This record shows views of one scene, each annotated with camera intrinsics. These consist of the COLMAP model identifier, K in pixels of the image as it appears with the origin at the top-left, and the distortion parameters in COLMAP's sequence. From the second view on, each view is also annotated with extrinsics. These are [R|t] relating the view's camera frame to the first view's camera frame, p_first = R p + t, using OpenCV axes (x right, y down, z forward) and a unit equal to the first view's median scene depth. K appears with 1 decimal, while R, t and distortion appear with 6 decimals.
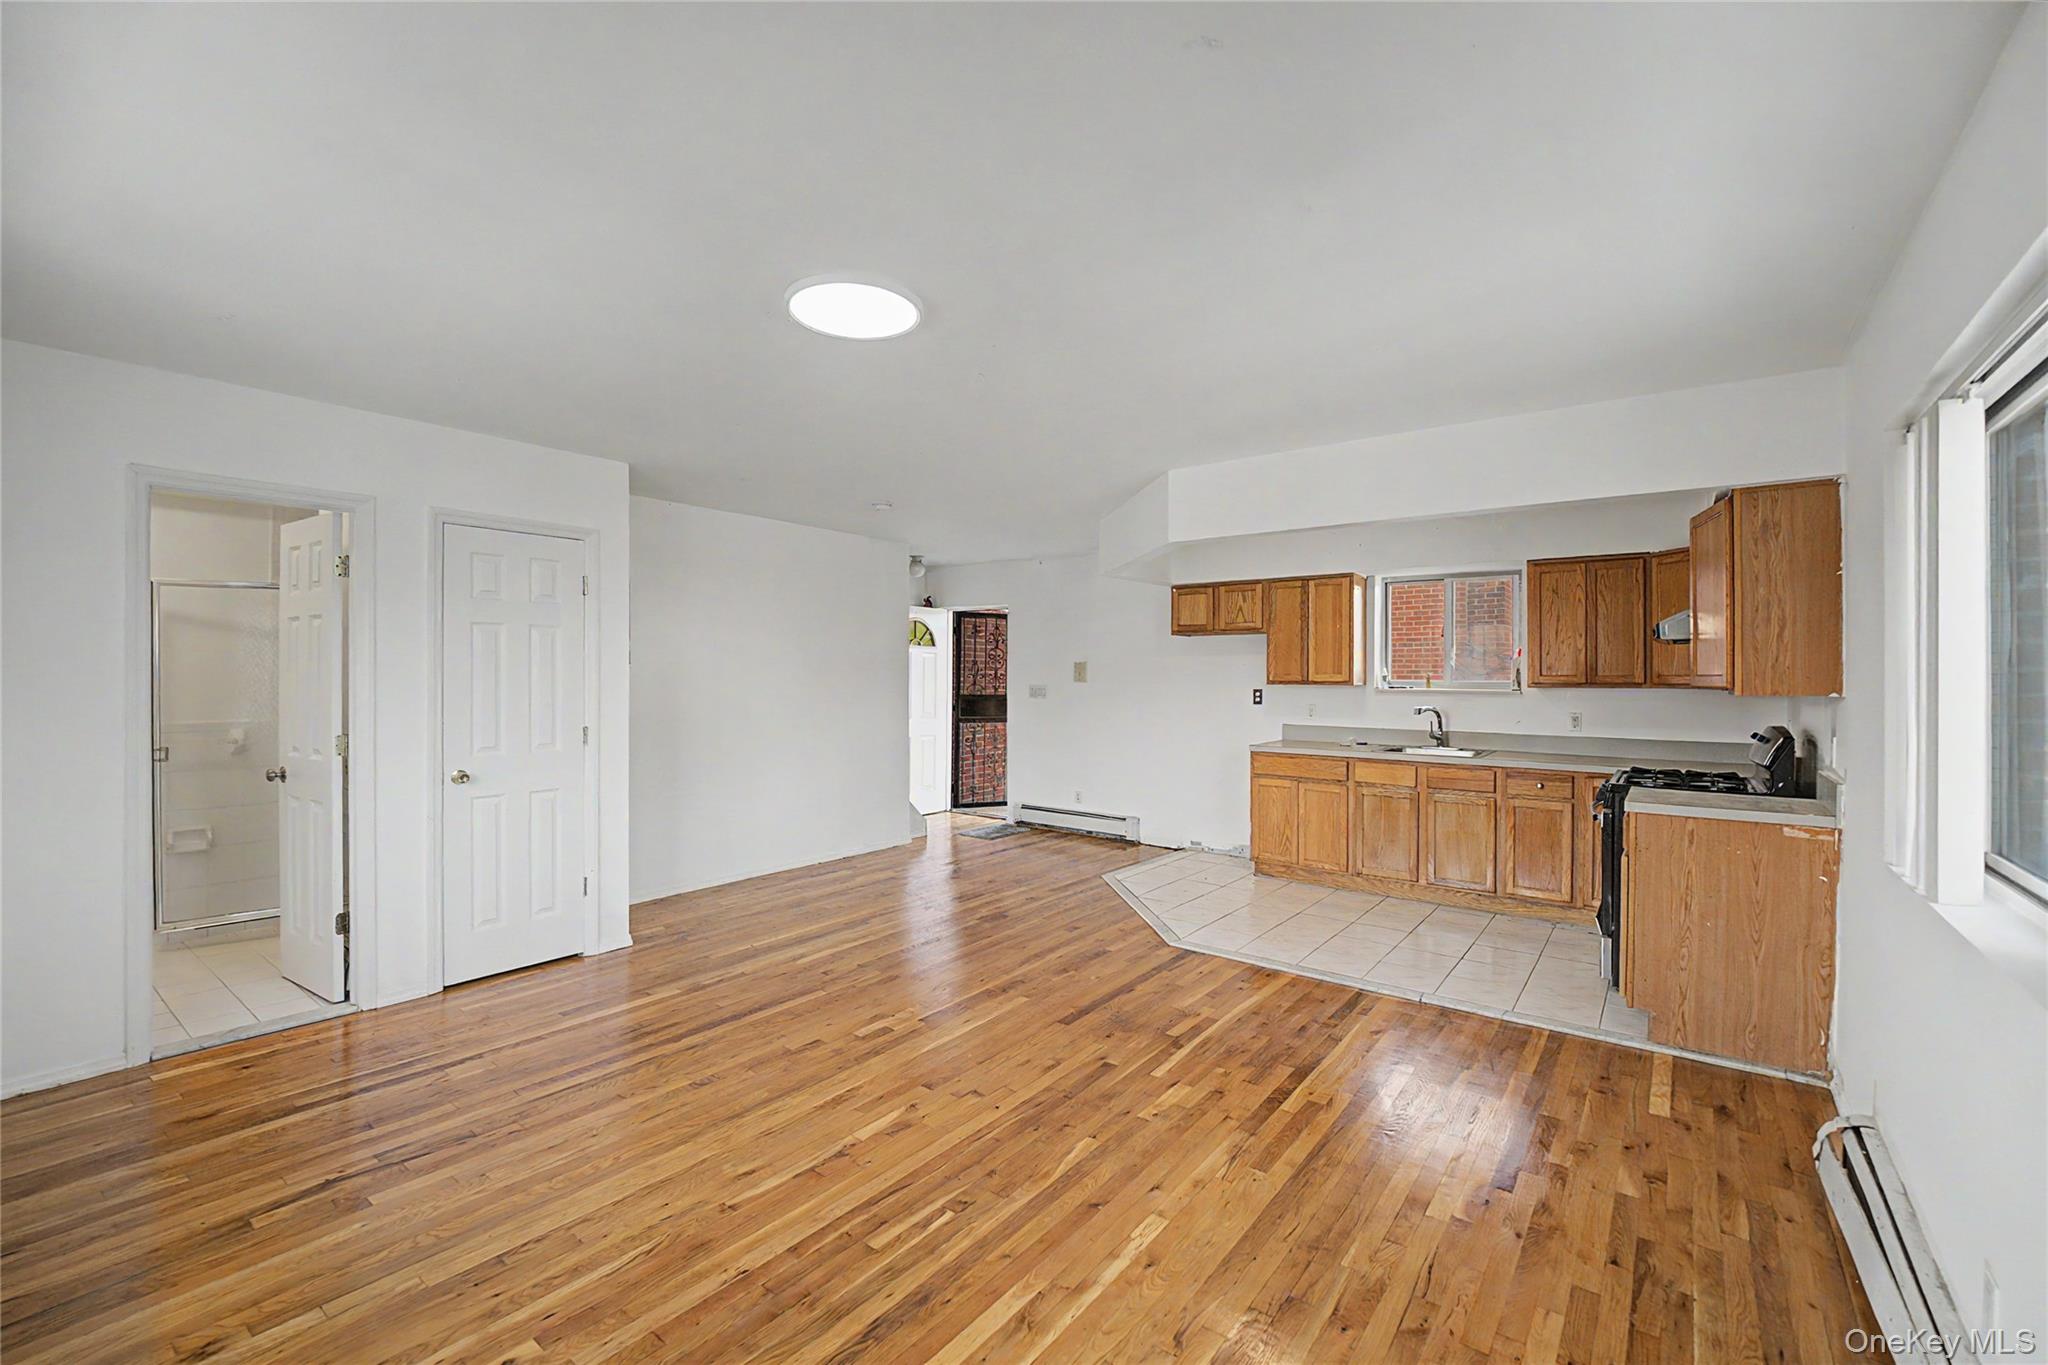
lens RADIAL K [[844.7, 0, 1015.0], [0, 844.7, 681.9], [0, 0, 1]] dist [-0.000061, -0.000313]
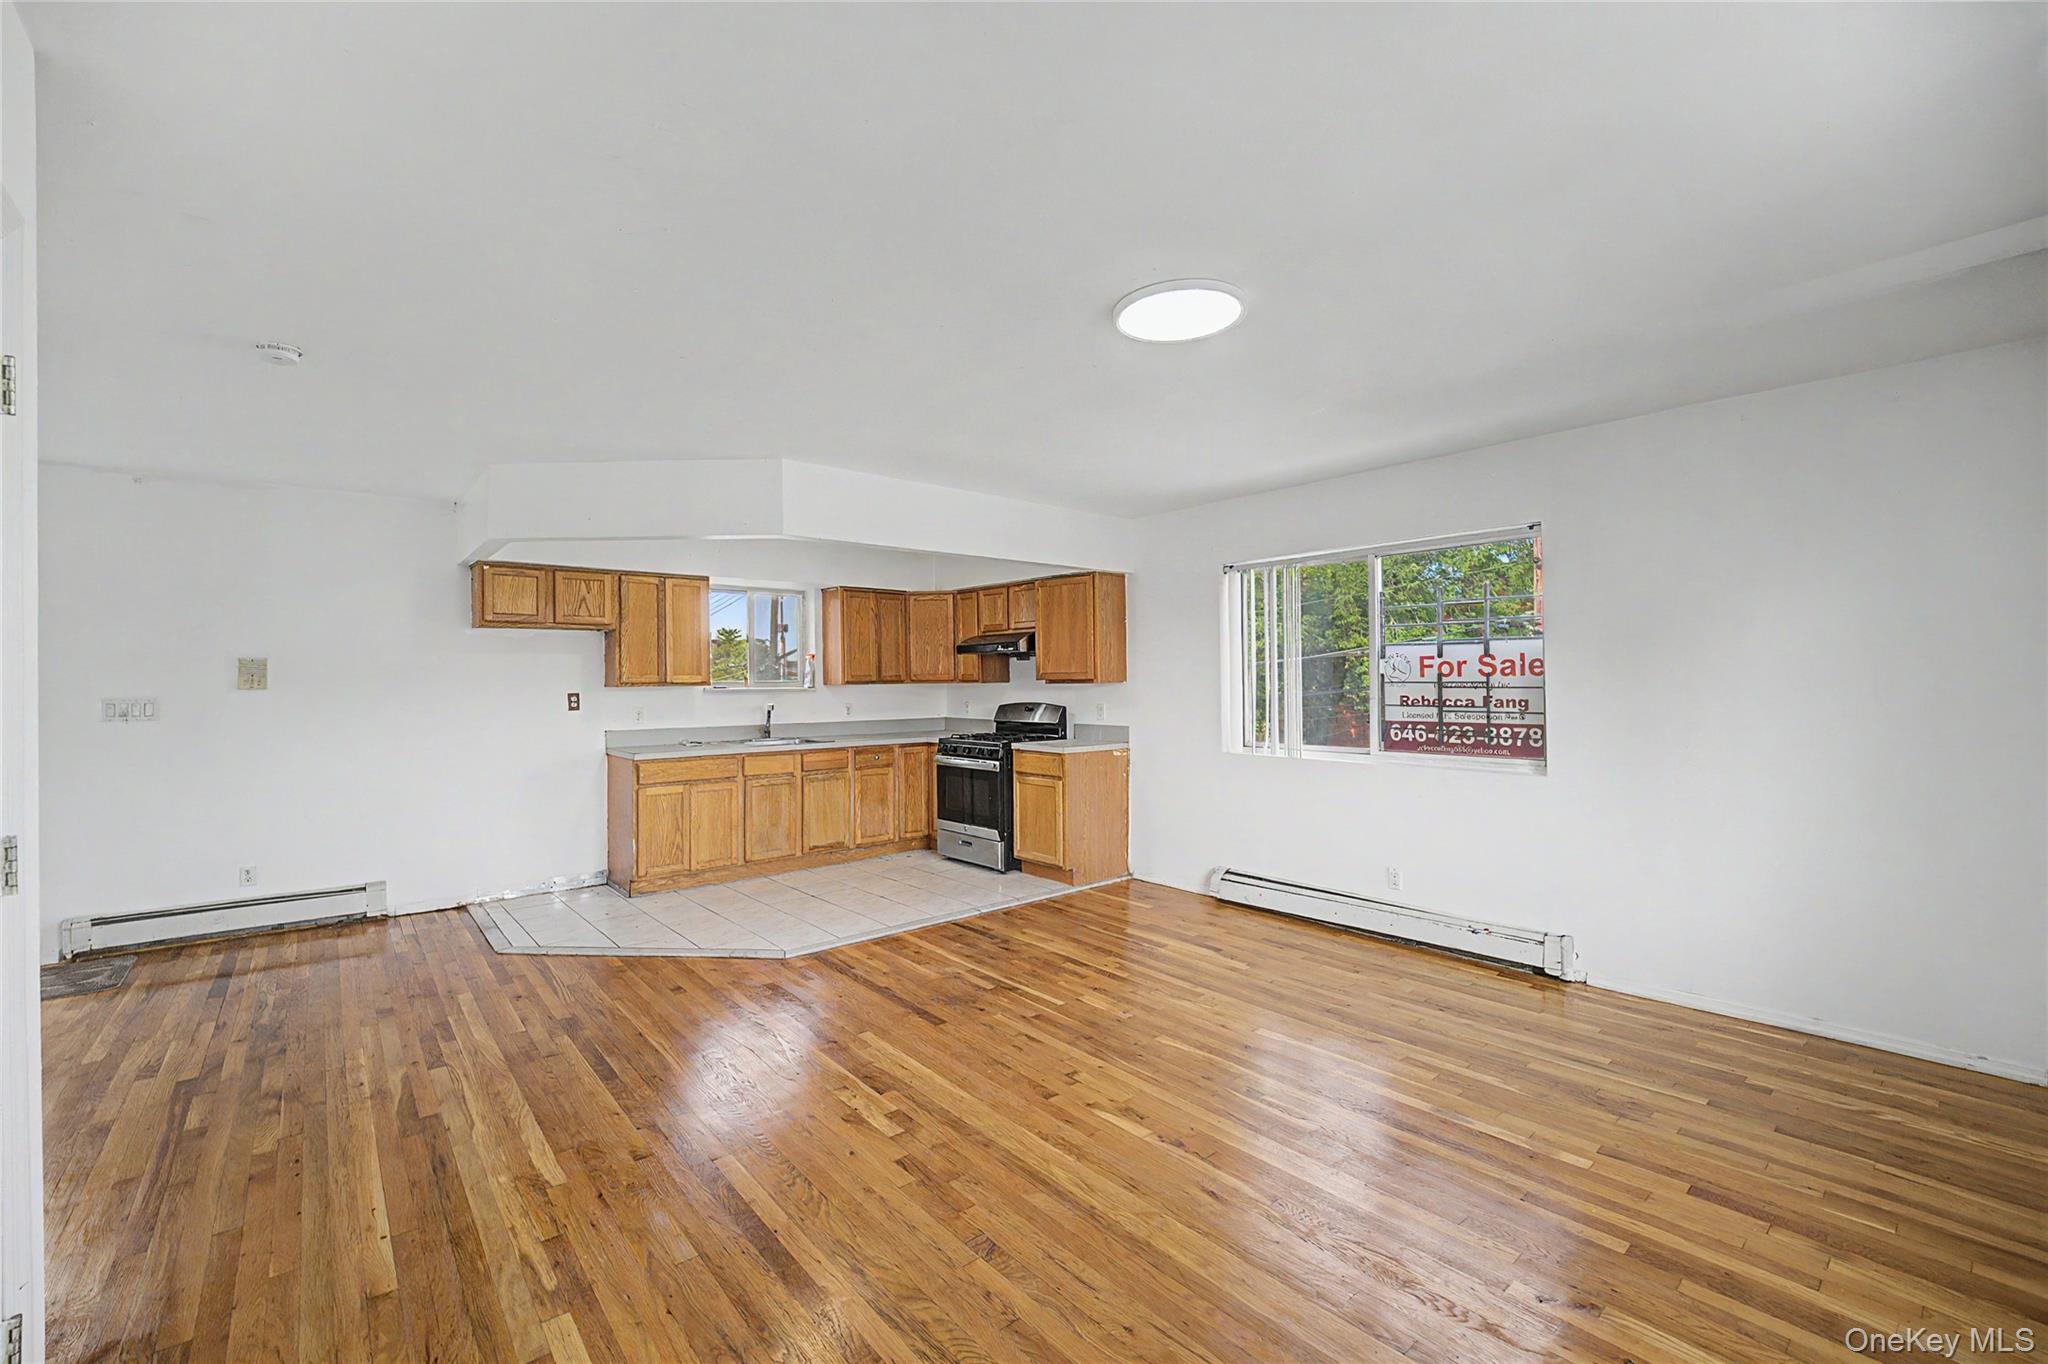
lens RADIAL K [[844.7, 0, 1011.6], [0, 844.7, 679.5], [0, 0, 1]] dist [-0.000061, -0.000313]
pose [[0.215763, -0.002374, 0.976443, -0.725116], [0.017568, 0.999845, -0.001451, 0.005642], [-0.976288, 0.017468, 0.215771, 0.574656]]
